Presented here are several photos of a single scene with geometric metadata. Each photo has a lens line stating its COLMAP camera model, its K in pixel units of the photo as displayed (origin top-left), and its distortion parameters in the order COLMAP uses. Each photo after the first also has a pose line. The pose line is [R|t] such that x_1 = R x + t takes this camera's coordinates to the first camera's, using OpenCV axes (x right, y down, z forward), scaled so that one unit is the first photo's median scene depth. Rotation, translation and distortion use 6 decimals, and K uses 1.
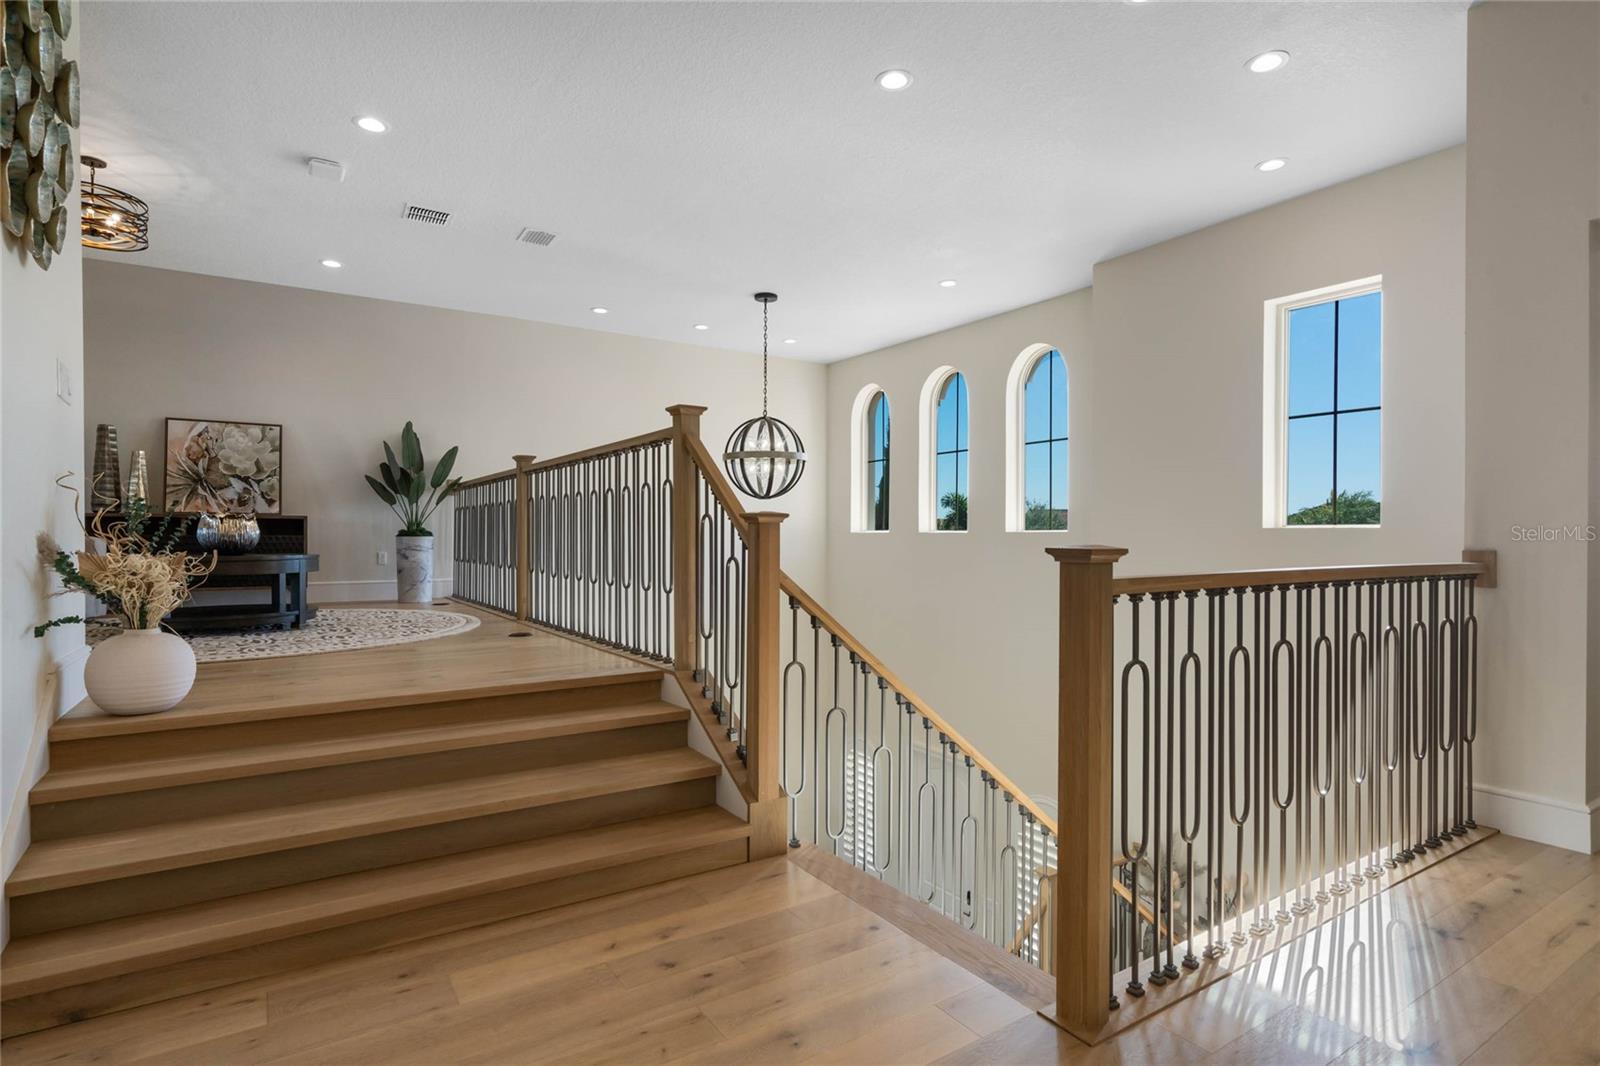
lens RADIAL K [[816.5, 0, 800.0], [0, 816.5, 533.0], [0, 0, 1]] dist [0.003453, 0.000059]
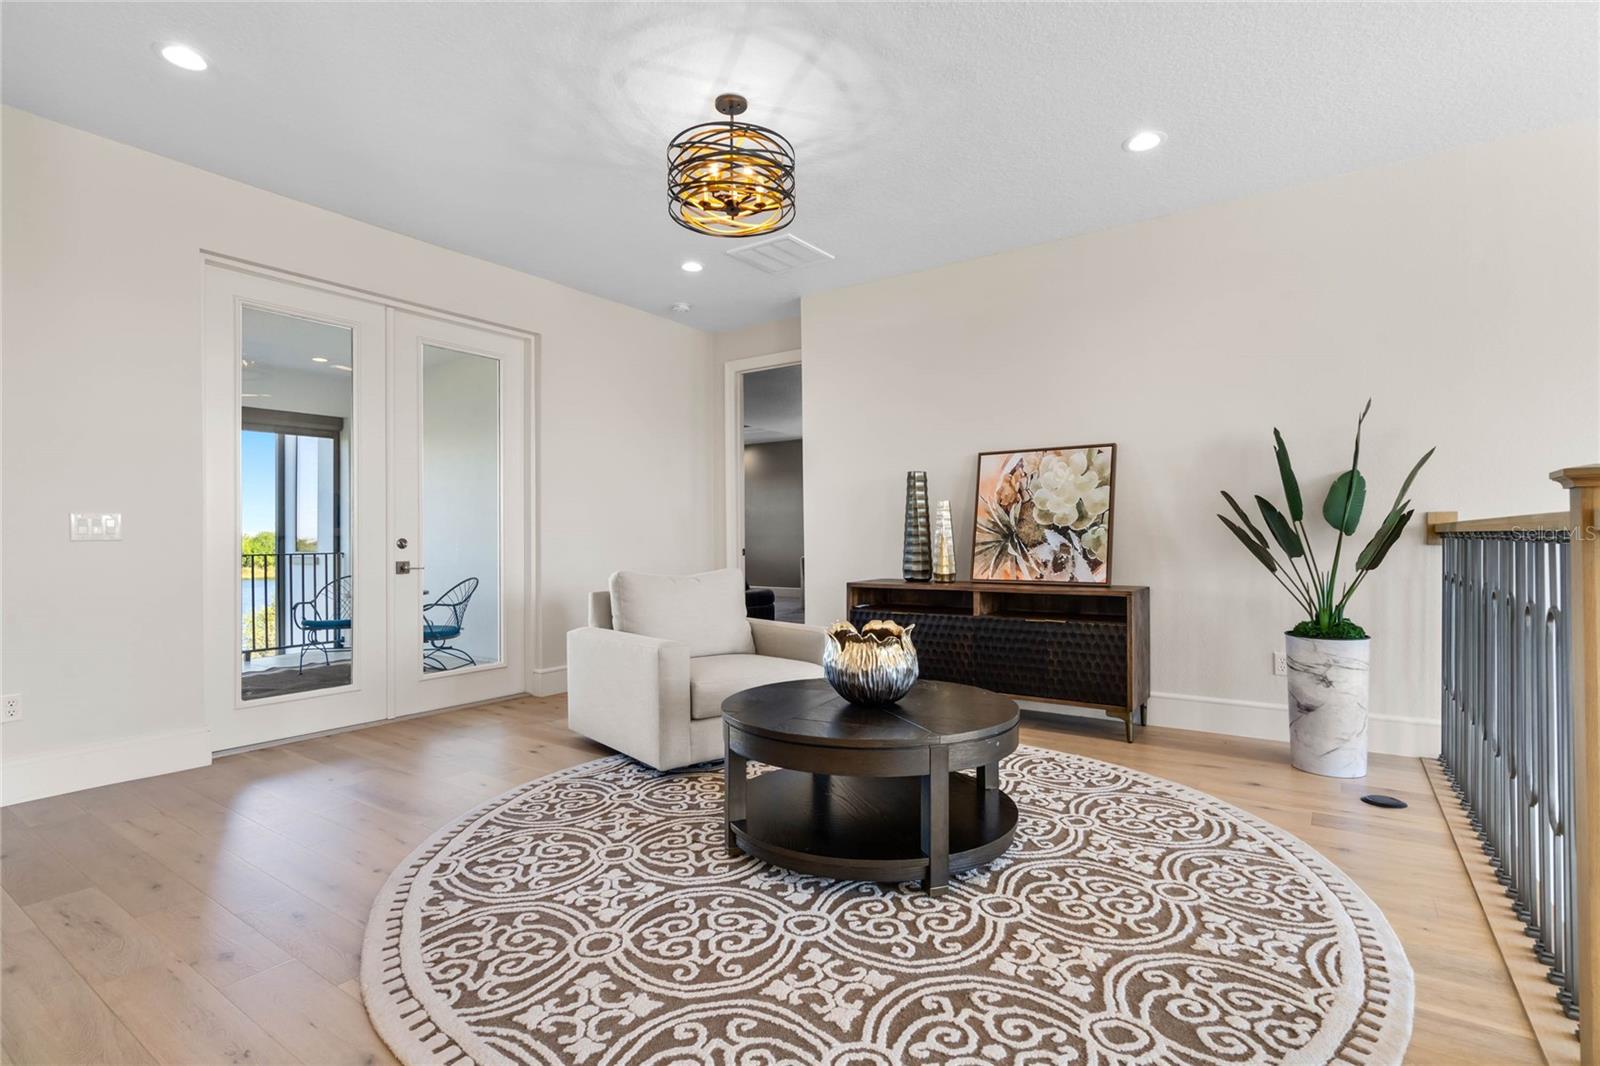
lens RADIAL K [[767.6, 0, 800.0], [0, 767.6, 533.0], [0, 0, 1]] dist [-0.013485, 0.000229]
pose [[0.381549, -0.012392, -0.924266, -0.177957], [0.009011, 0.999912, -0.009687, -0.060508], [0.924305, -0.004632, 0.381627, 0.563408]]
